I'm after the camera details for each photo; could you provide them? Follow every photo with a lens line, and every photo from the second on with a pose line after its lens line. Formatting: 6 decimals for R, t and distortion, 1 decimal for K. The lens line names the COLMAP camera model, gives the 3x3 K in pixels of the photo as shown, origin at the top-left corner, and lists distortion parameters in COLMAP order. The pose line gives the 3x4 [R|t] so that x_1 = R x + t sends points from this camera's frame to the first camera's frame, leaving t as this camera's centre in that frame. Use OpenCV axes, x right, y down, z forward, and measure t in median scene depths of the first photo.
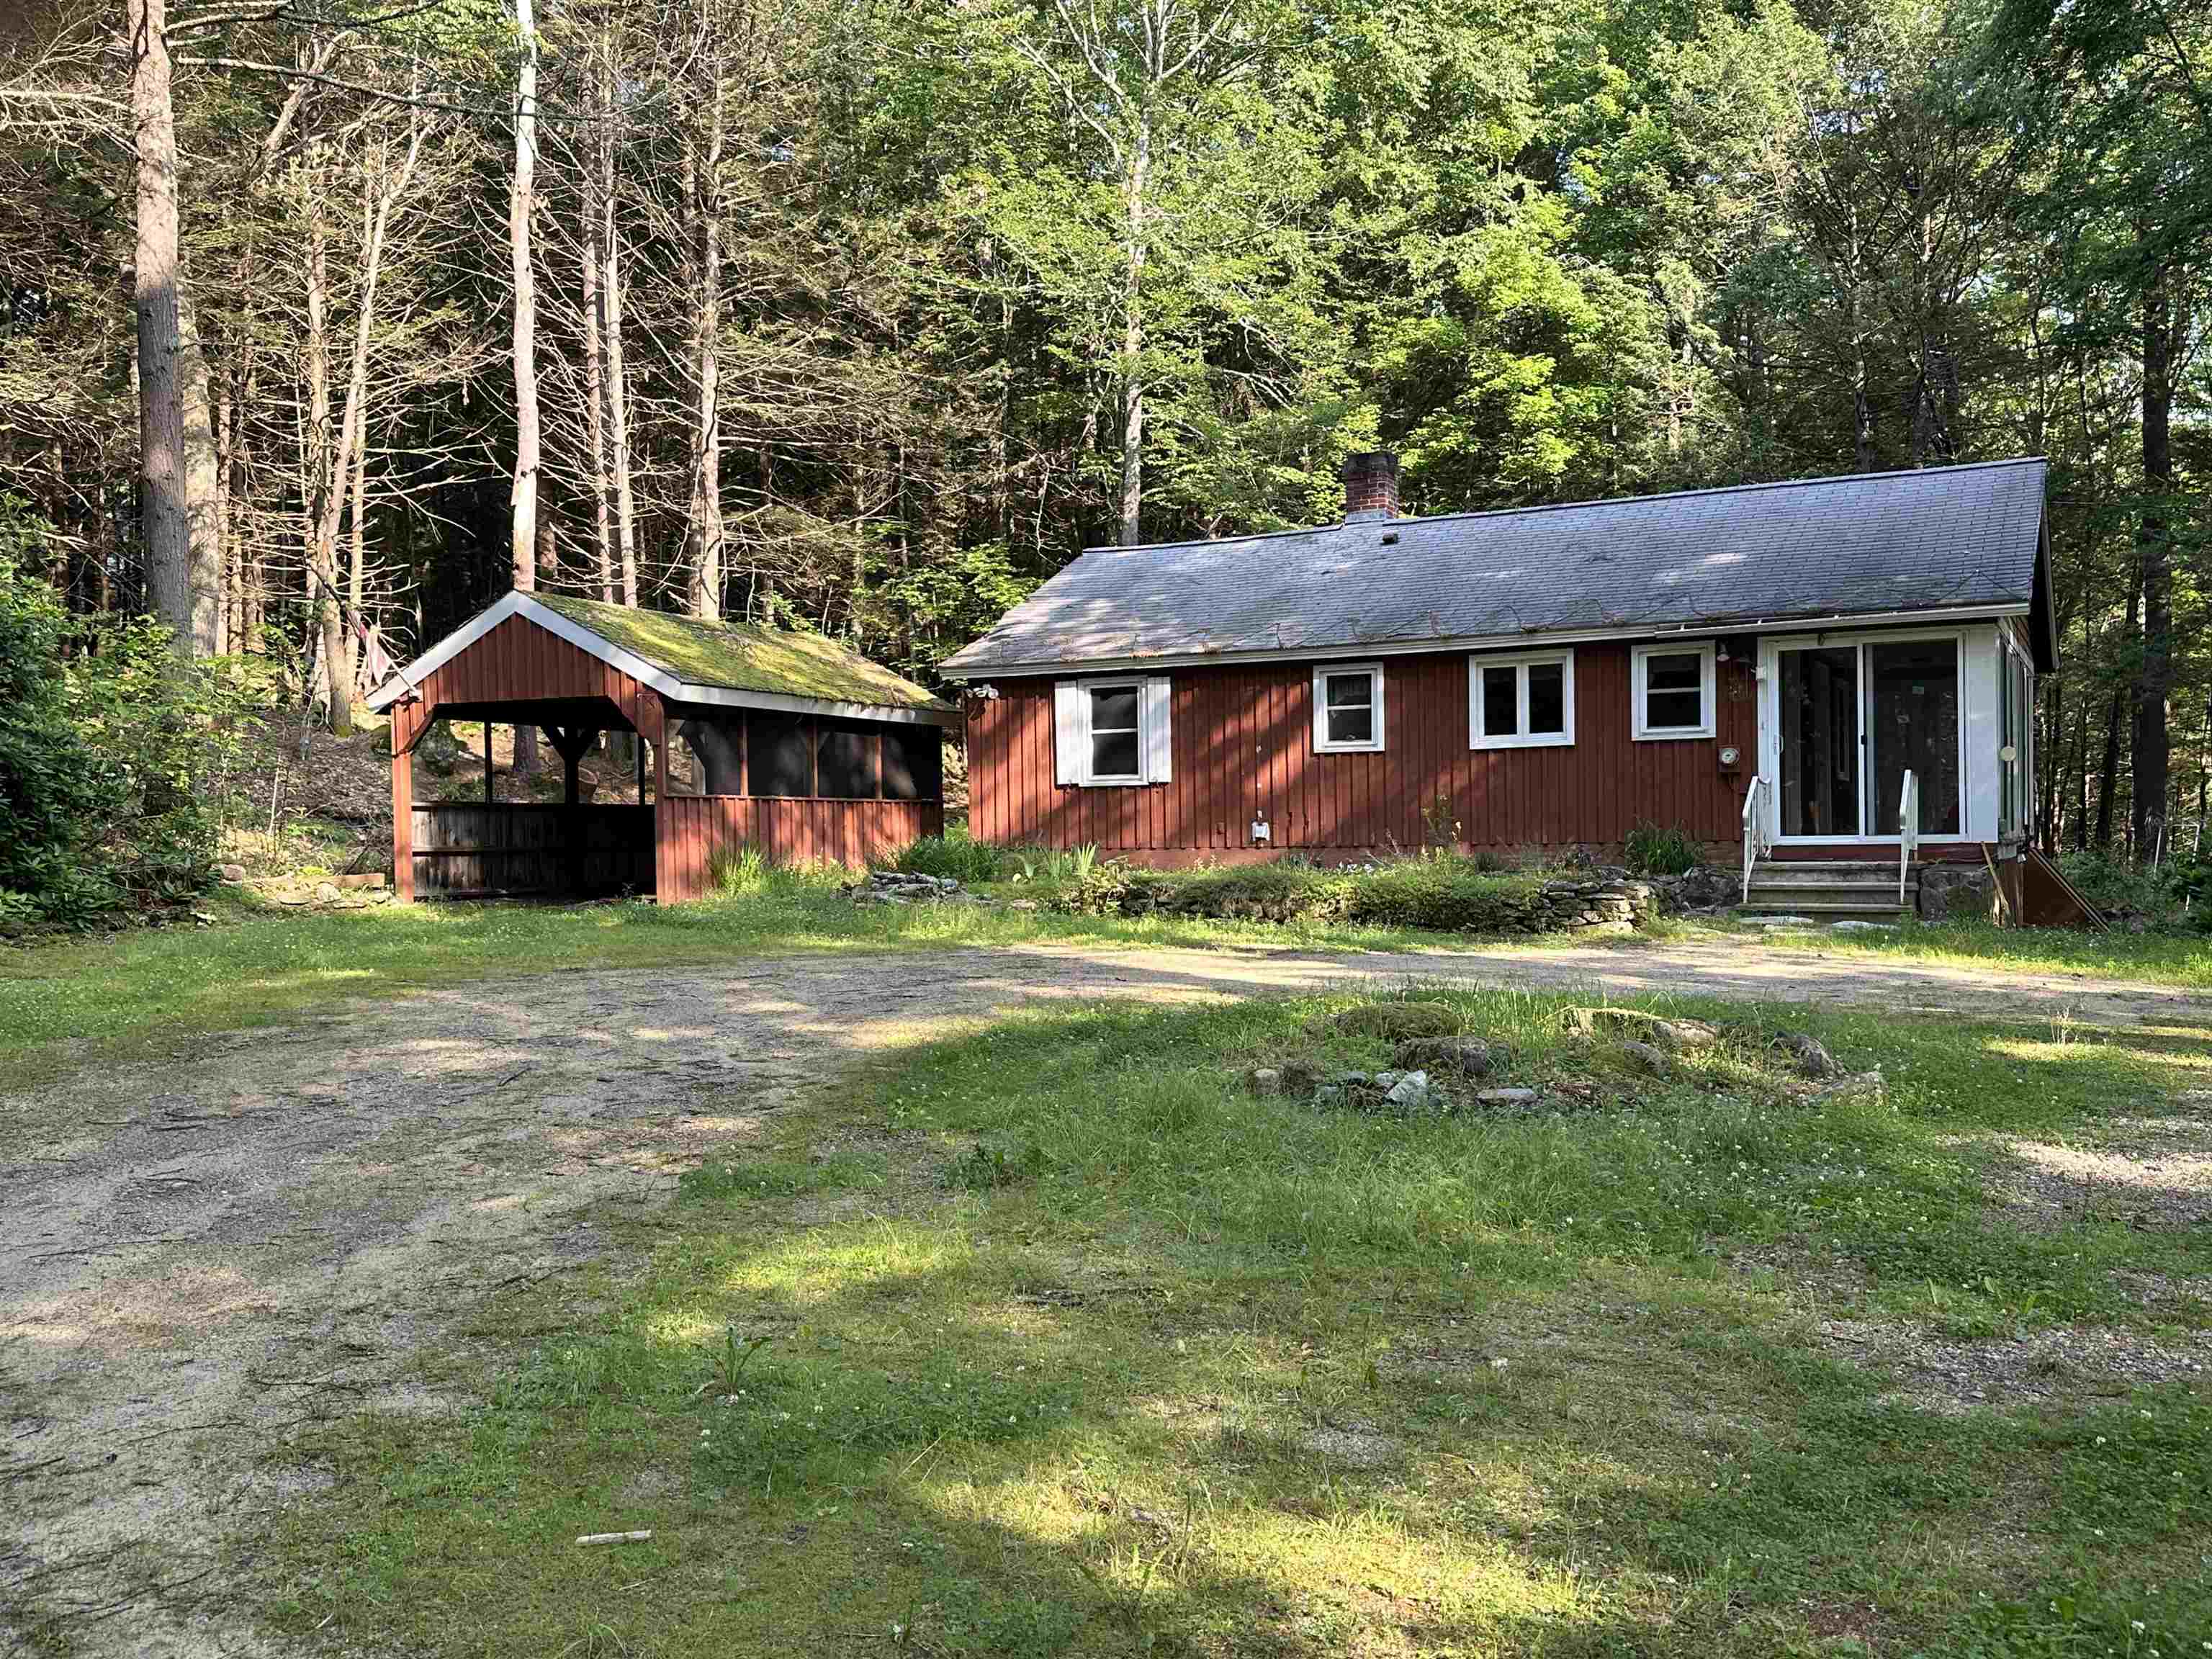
lens RADIAL K [[1948.9, 0, 1115.4], [0, 1948.9, 844.4], [0, 0, 1]] dist [0.161800, -0.285103]
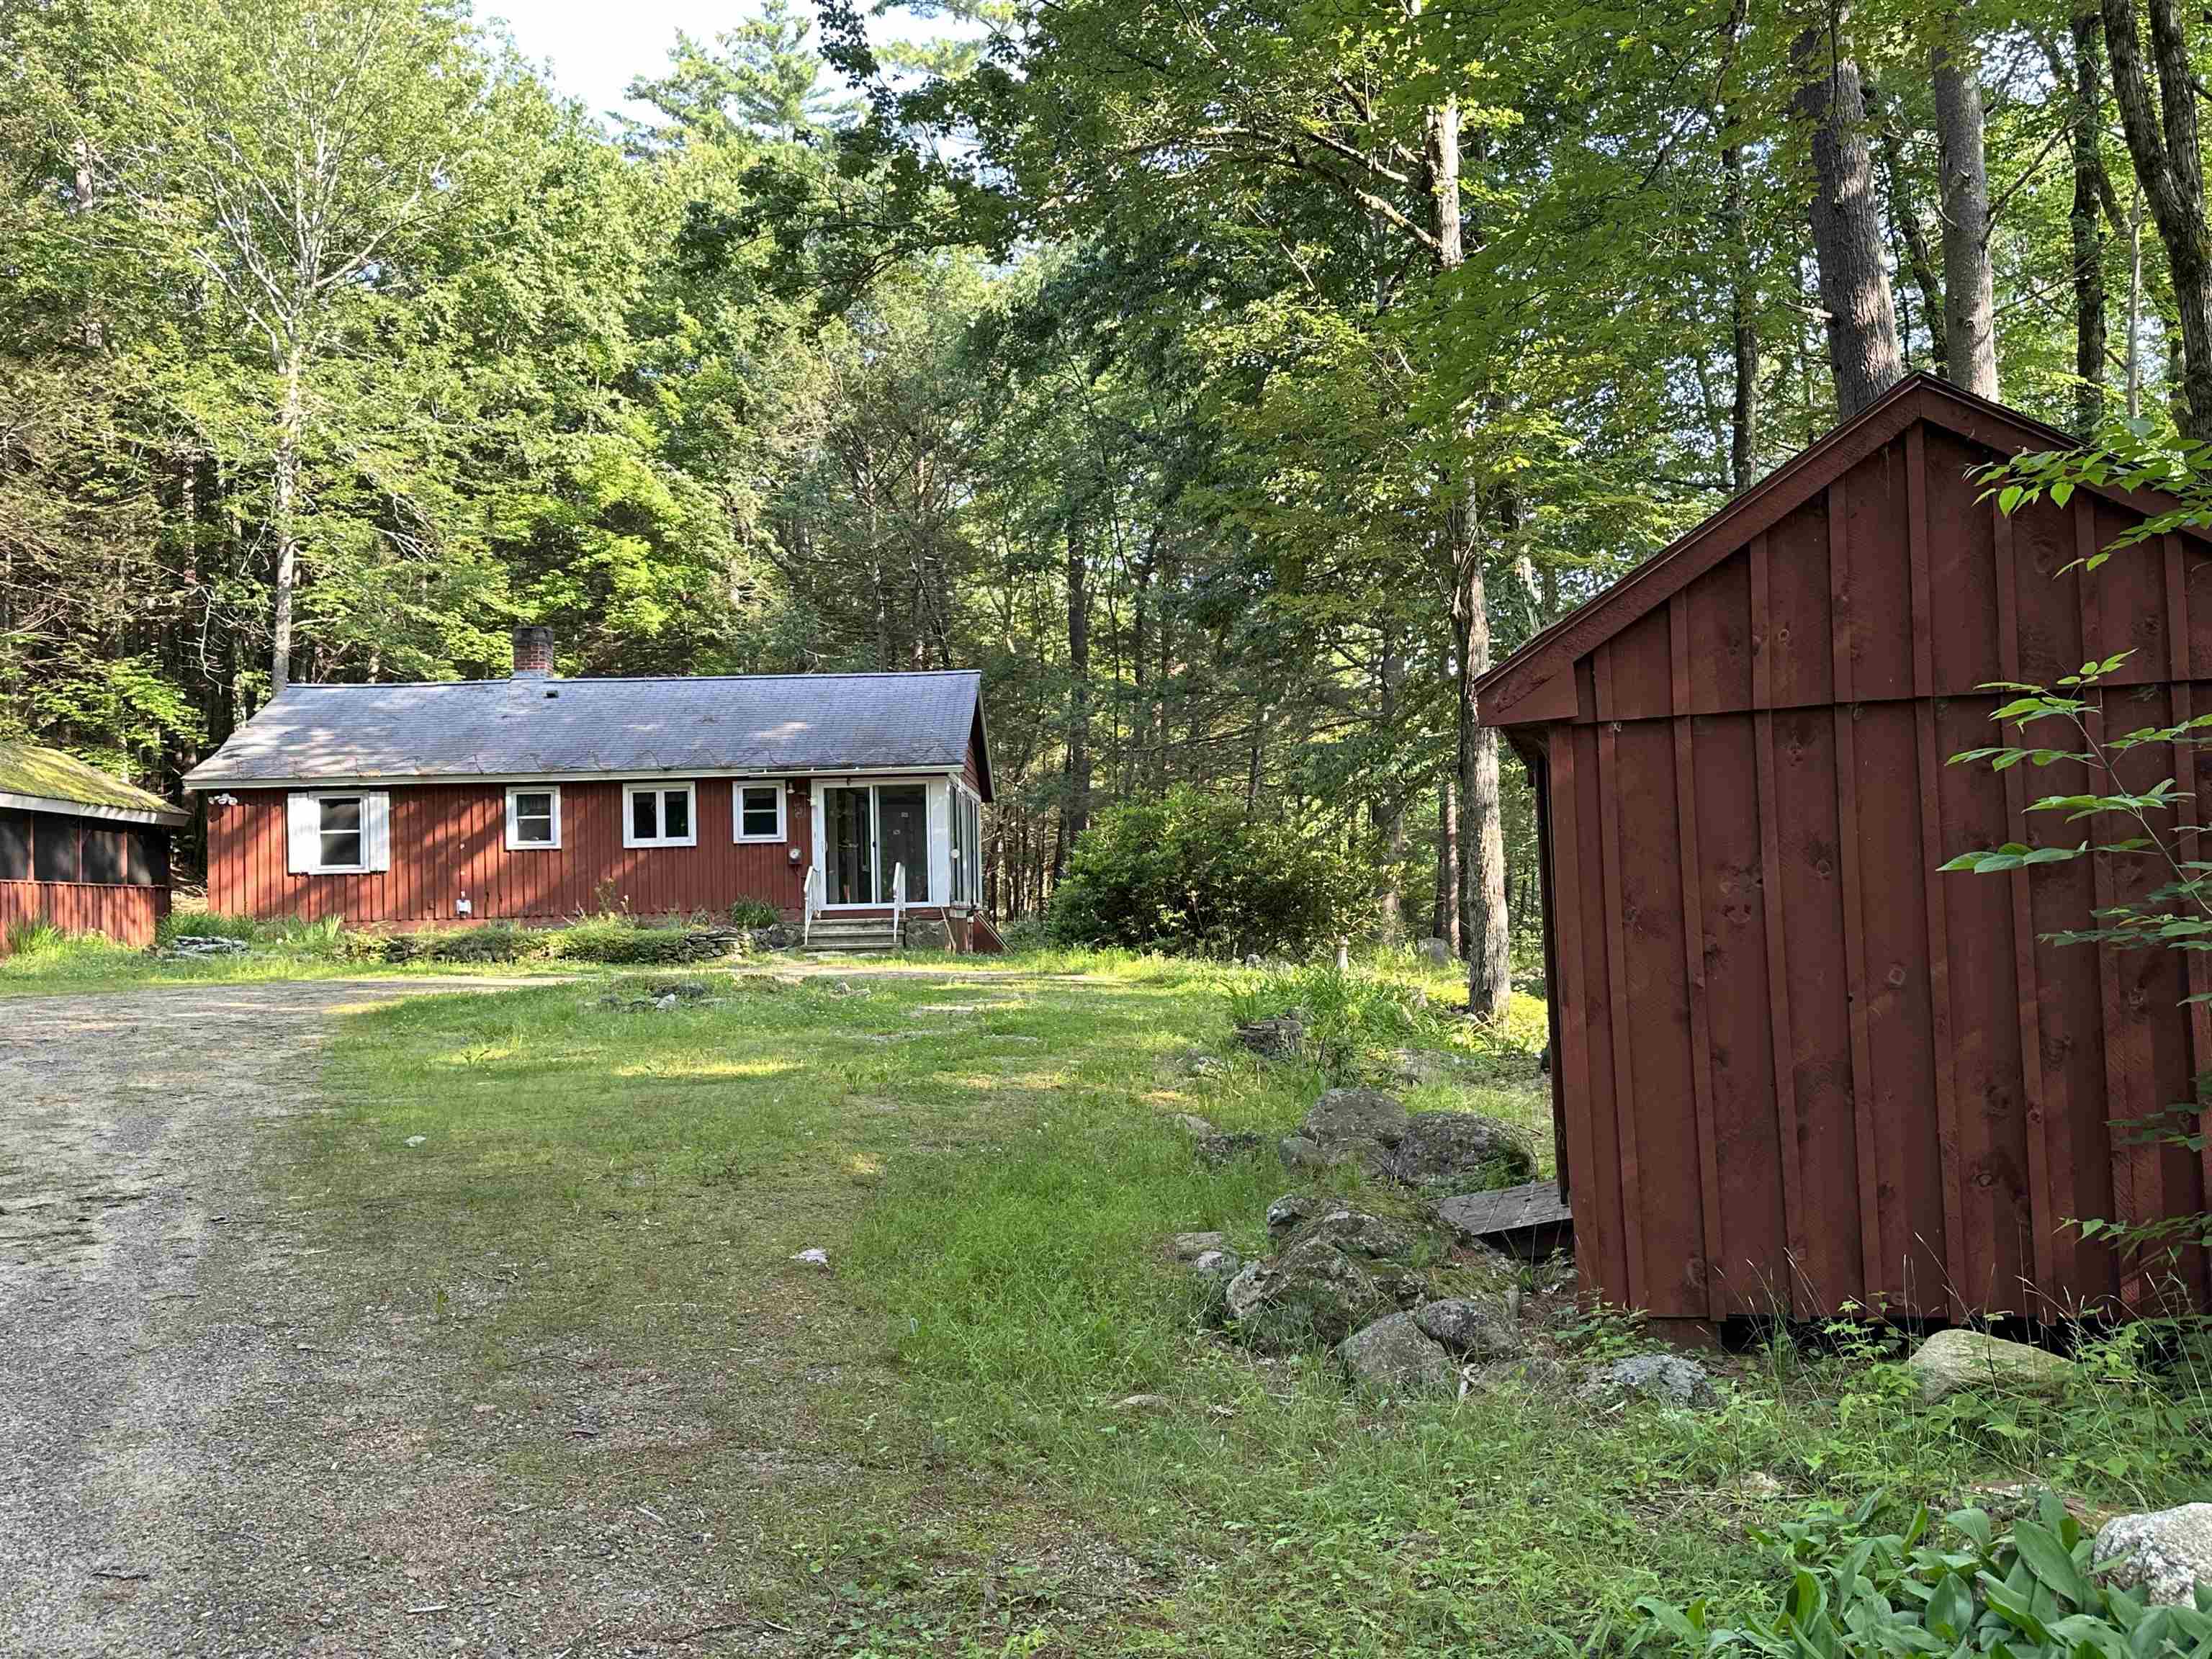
lens RADIAL K [[1948.9, 0, 1115.4], [0, 1948.9, 844.4], [0, 0, 1]] dist [0.161800, -0.285103]
pose [[0.890379, 0.007585, 0.455156, -0.142384], [0.015693, 0.998755, -0.047343, 0.021308], [-0.454949, 0.049296, 0.889152, -0.416912]]
